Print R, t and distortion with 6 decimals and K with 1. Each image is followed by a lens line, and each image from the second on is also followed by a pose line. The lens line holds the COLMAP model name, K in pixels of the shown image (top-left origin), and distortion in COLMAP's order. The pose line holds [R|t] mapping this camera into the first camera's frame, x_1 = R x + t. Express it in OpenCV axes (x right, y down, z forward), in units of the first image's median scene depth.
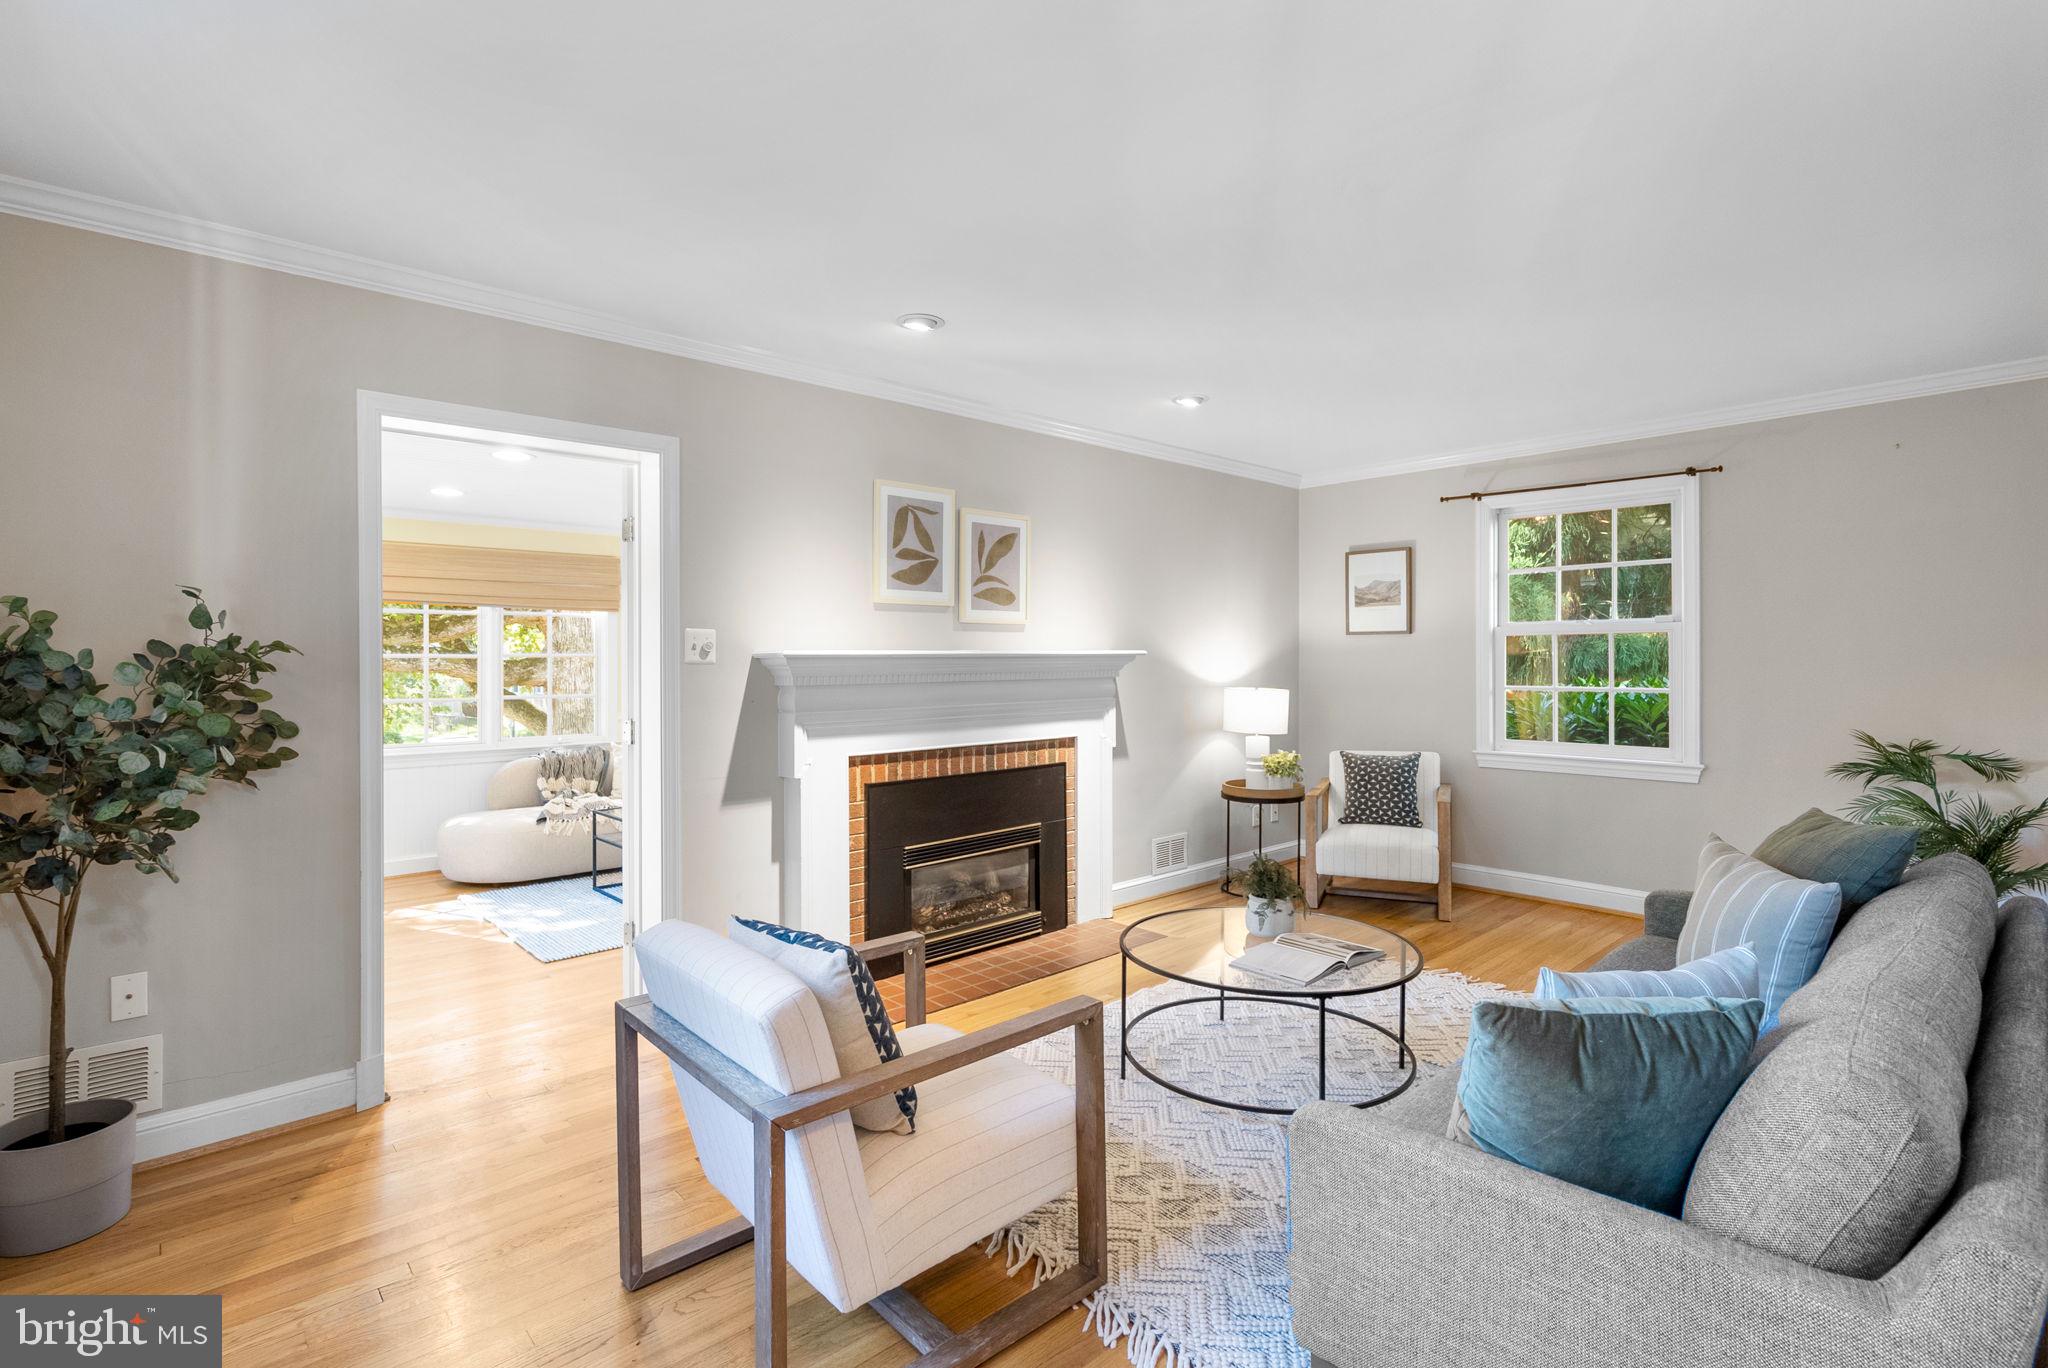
lens RADIAL K [[936.4, 0, 1019.8], [0, 936.4, 670.4], [0, 0, 1]] dist [0.002362, 0.000557]
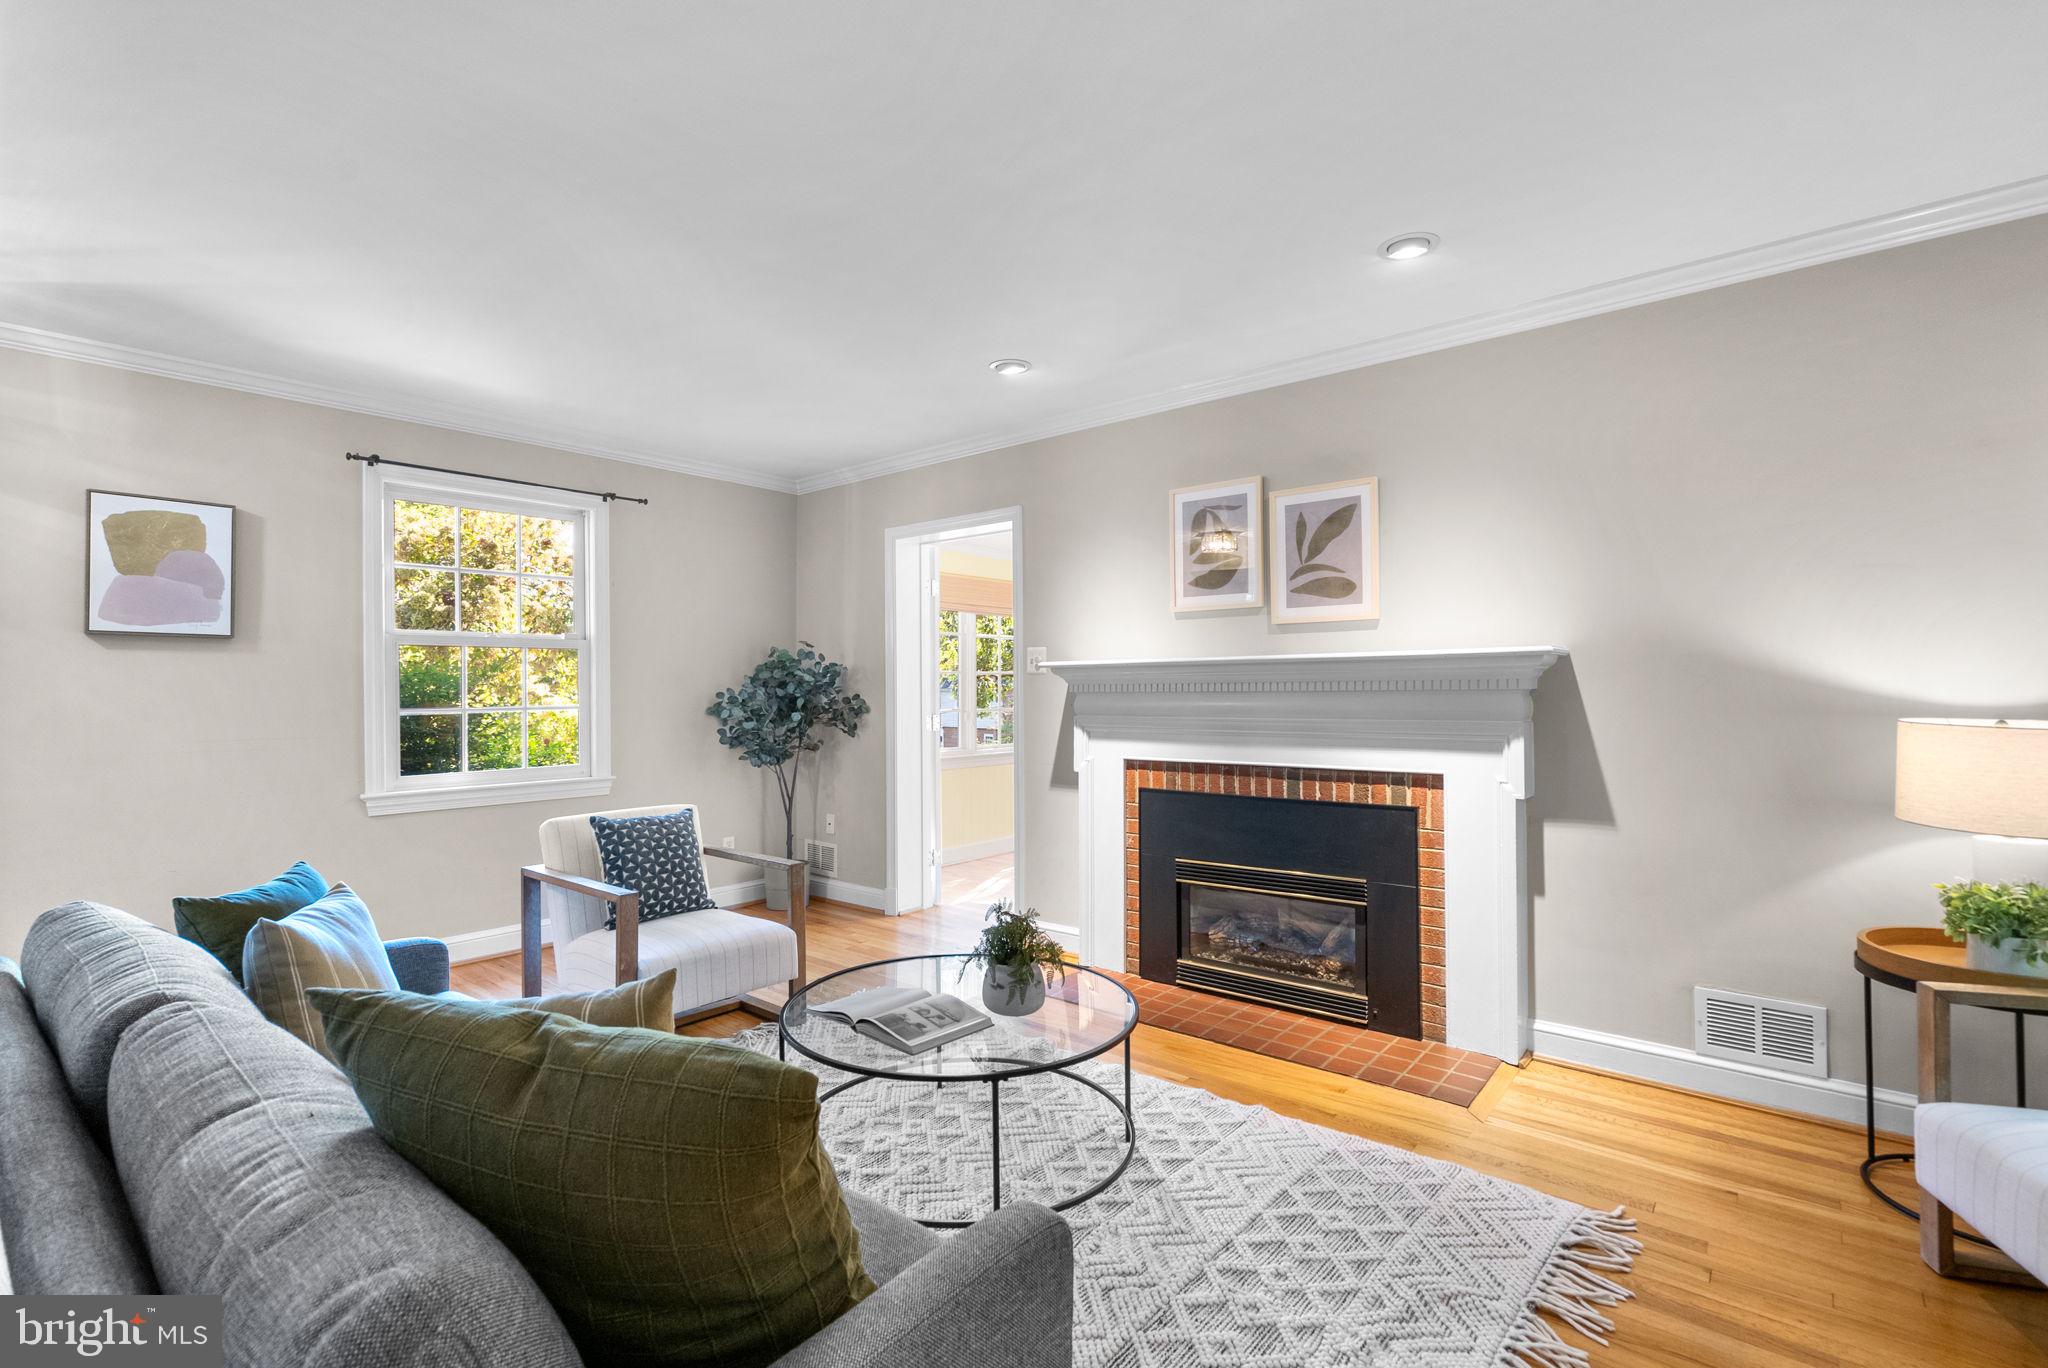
lens RADIAL K [[936.4, 0, 1019.8], [0, 936.4, 670.4], [0, 0, 1]] dist [0.002362, 0.000557]
pose [[0.147562, -0.004216, -0.989044, 0.784743], [0.005120, 0.999981, -0.003499, -0.006556], [0.989040, -0.004547, 0.147581, 0.654635]]
